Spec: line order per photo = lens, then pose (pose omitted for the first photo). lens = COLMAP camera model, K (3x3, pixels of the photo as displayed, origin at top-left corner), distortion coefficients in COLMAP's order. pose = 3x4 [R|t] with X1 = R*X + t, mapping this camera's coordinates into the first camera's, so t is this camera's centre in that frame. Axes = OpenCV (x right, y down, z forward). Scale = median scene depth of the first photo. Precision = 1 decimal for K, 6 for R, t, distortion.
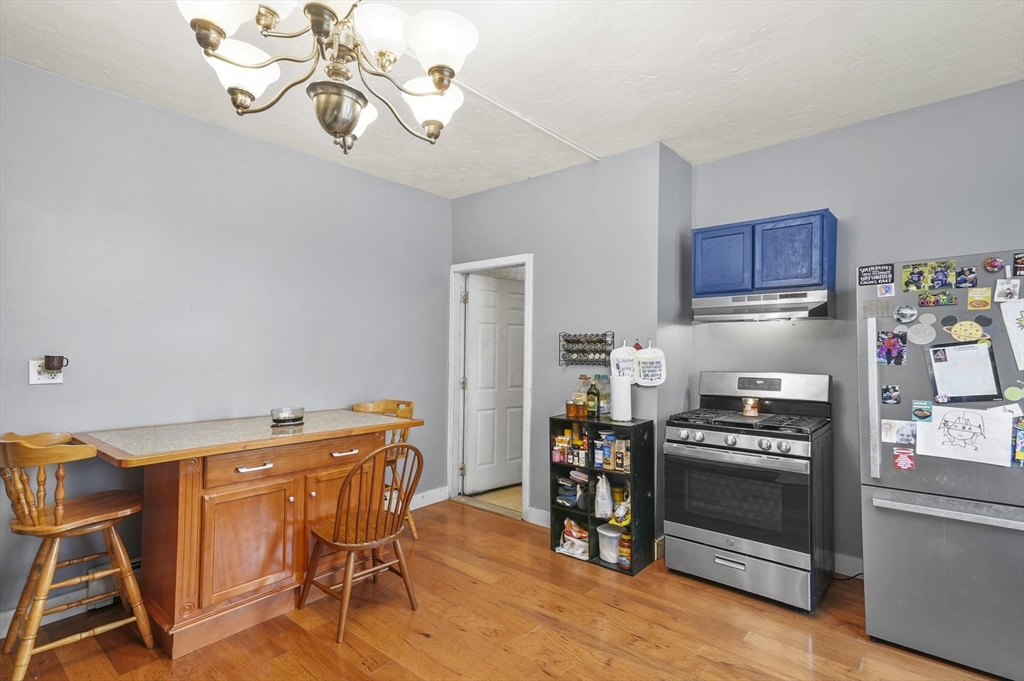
lens RADIAL K [[497.0, 0, 509.7], [0, 497.0, 344.9], [0, 0, 1]] dist [0.022027, 0.000486]
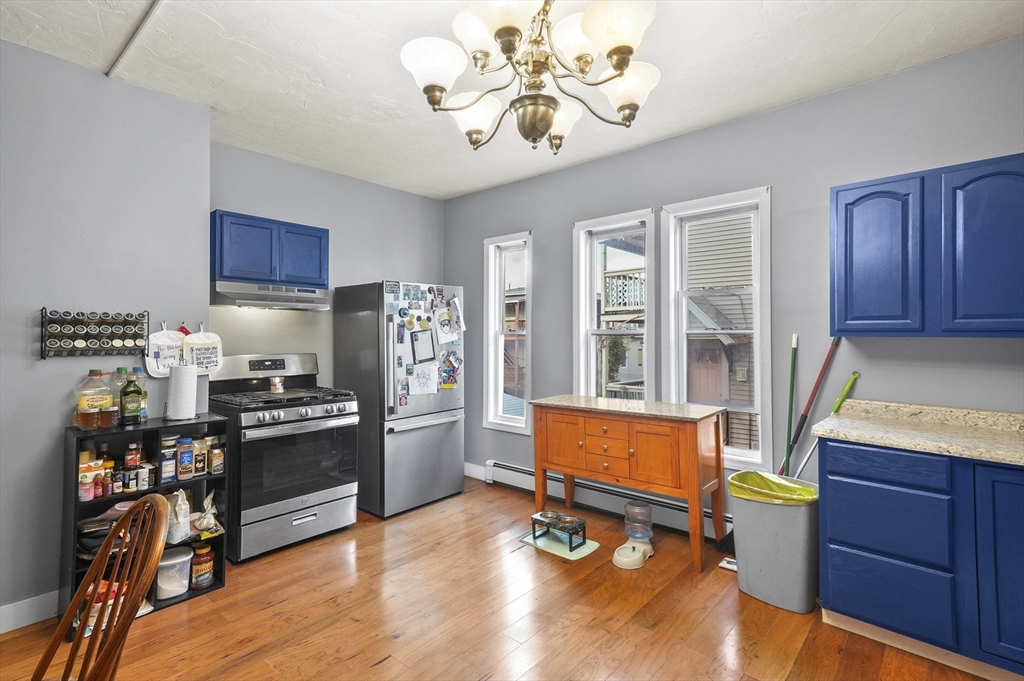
lens RADIAL K [[489.3, 0, 511.7], [0, 489.3, 322.3], [0, 0, 1]] dist [0.017401, 0.001341]
pose [[0.023025, 0.024107, 0.999444, -0.616017], [-0.011737, 0.999647, -0.023841, 0.002899], [-0.999666, -0.011181, 0.023299, 0.446169]]
